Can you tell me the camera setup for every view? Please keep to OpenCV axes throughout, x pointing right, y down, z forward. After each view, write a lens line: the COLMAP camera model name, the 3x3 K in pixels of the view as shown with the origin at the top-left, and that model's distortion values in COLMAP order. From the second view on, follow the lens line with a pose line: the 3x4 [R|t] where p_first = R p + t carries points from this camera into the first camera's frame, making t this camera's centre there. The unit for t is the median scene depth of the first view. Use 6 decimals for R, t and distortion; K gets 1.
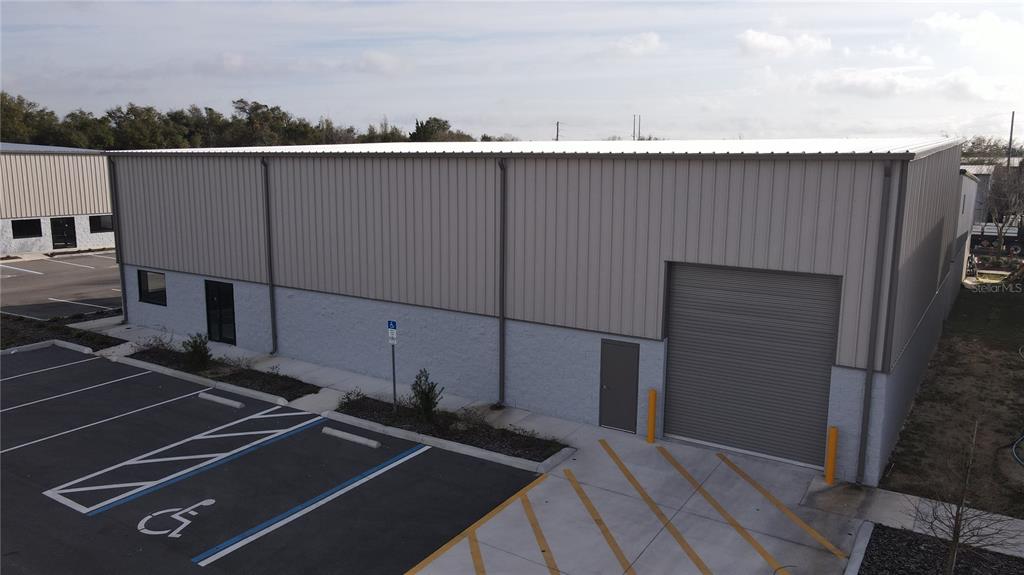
lens RADIAL K [[752.9, 0, 512.0], [0, 752.9, 287.5], [0, 0, 1]] dist [0.003808, 0.007038]
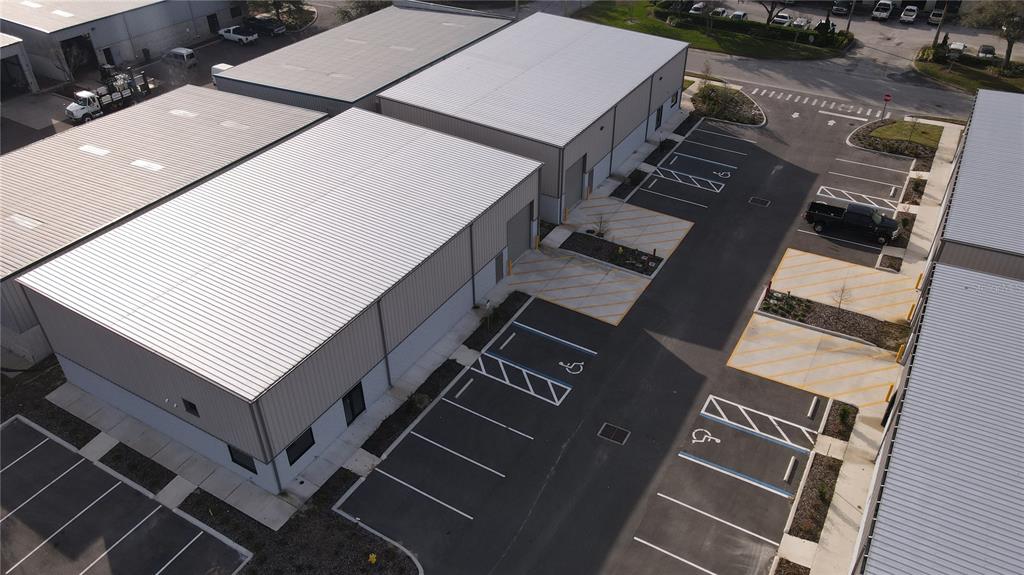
lens RADIAL K [[752.9, 0, 512.0], [0, 752.9, 287.5], [0, 0, 1]] dist [0.003808, 0.007038]
pose [[-0.046468, -0.588531, 0.807138, -2.286868], [0.176057, 0.790537, 0.586562, -1.529276], [-0.983283, 0.169359, 0.066880, 0.794526]]
